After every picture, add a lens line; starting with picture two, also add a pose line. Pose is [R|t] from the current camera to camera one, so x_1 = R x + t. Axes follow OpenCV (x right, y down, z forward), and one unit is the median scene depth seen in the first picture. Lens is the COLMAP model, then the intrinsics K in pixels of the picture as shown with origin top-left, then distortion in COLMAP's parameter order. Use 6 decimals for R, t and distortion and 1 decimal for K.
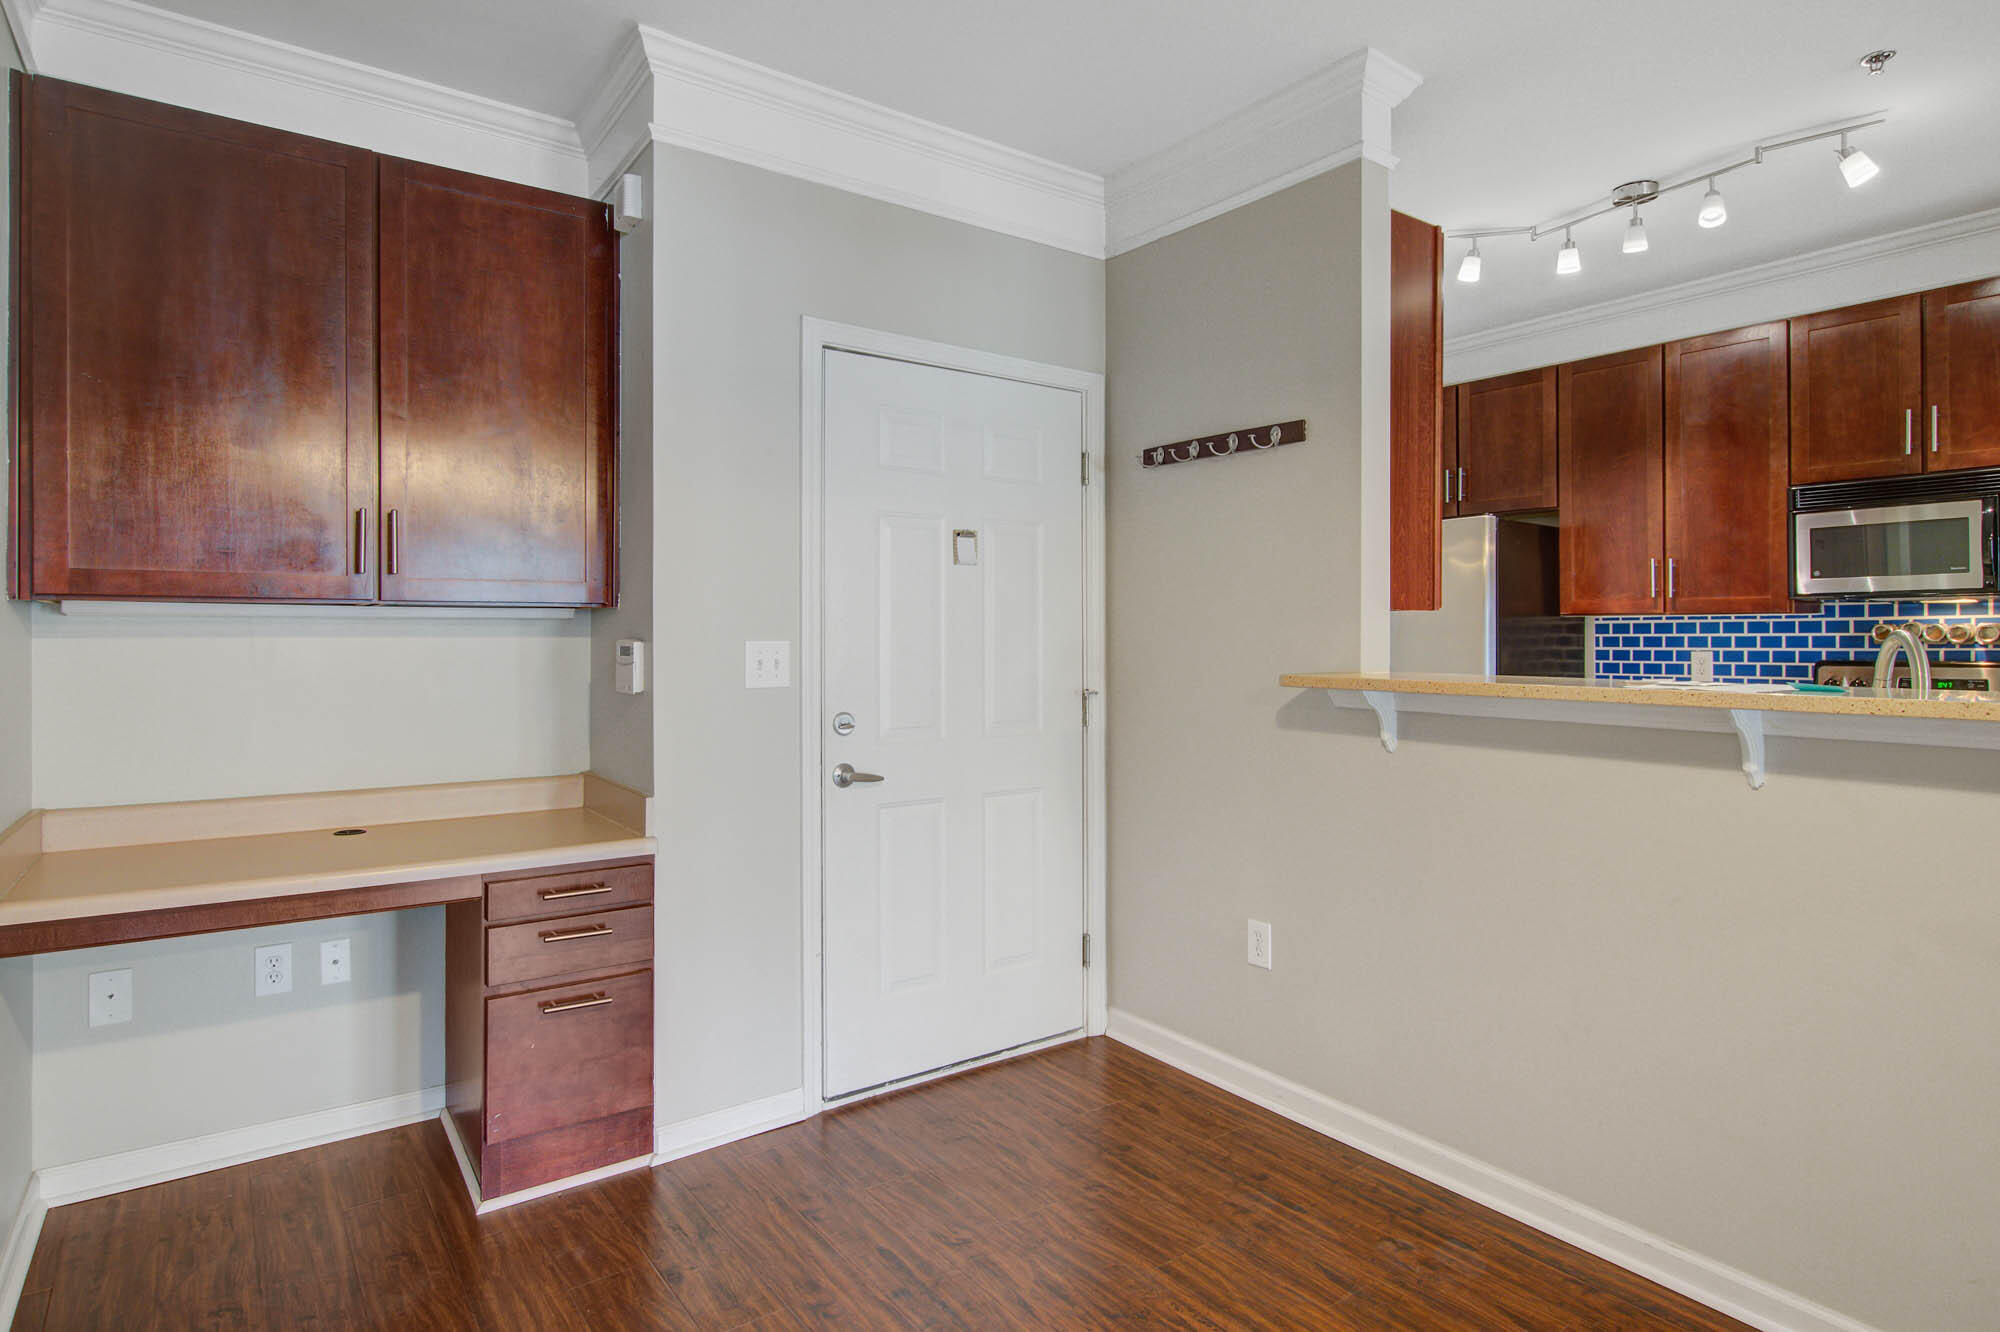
lens RADIAL K [[1112.1, 0, 1011.7], [0, 1112.1, 637.9], [0, 0, 1]] dist [-0.000495, 0.000864]
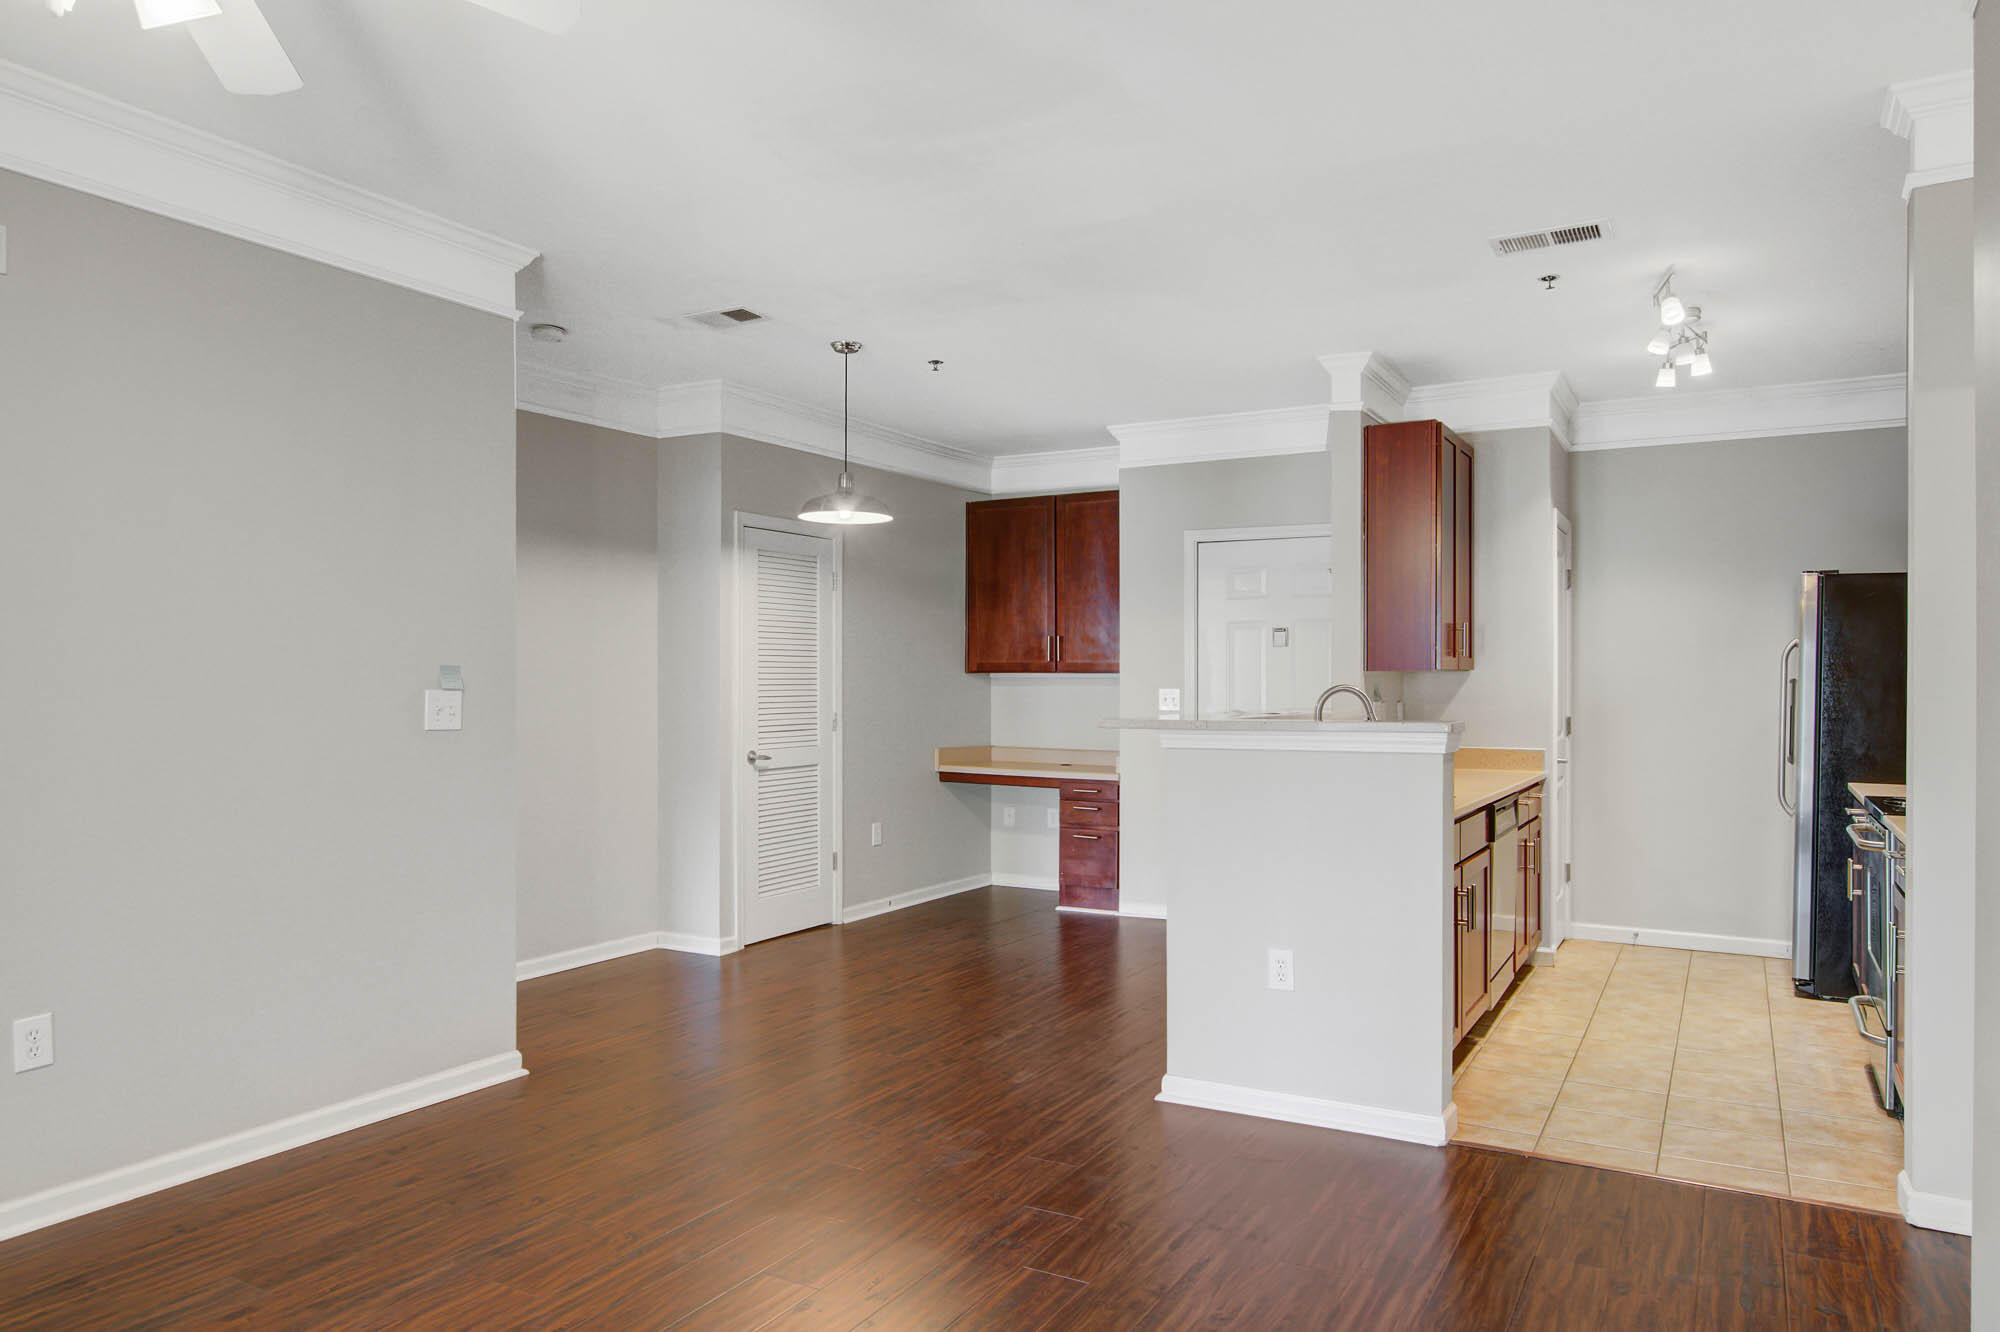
lens RADIAL K [[1297.2, 0, 998.2], [0, 1297.2, 678.7], [0, 0, 1]] dist [-0.005100, -0.000072]
pose [[0.395160, -0.000836, -0.918612, 1.600291], [-0.006290, 0.999974, -0.003616, -0.004224], [0.918591, 0.007207, 0.395145, -0.224104]]
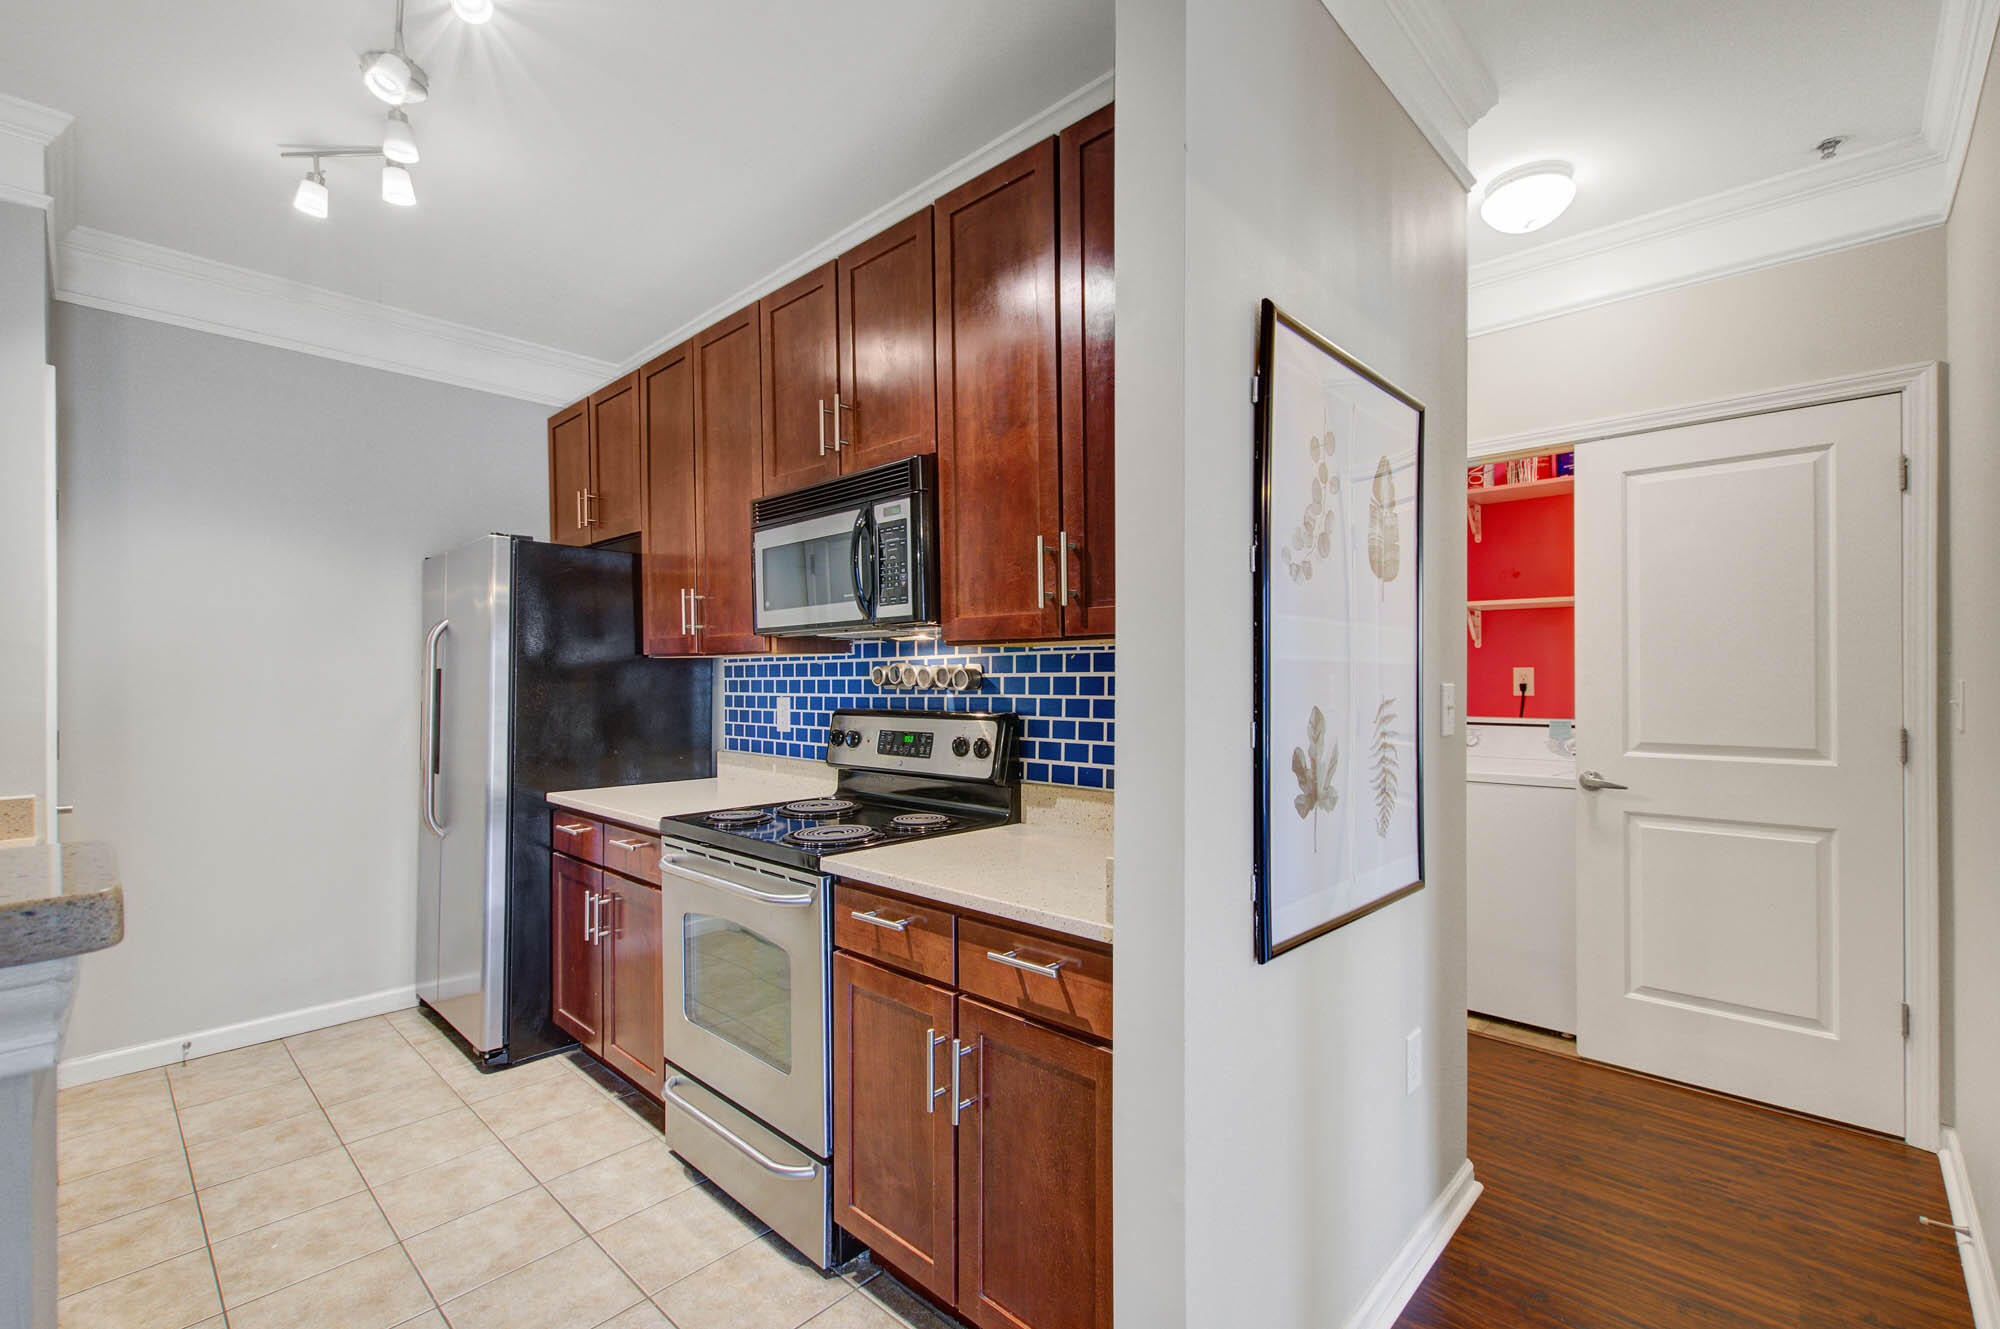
lens RADIAL K [[878.6, 0, 996.9], [0, 878.6, 670.2], [0, 0, 1]] dist [0.000703, 0.000463]
pose [[0.986126, -0.003316, 0.165967, 0.888102], [0.004717, 0.999956, -0.008048, -0.003878], [-0.165934, 0.008719, 0.986098, 0.377388]]
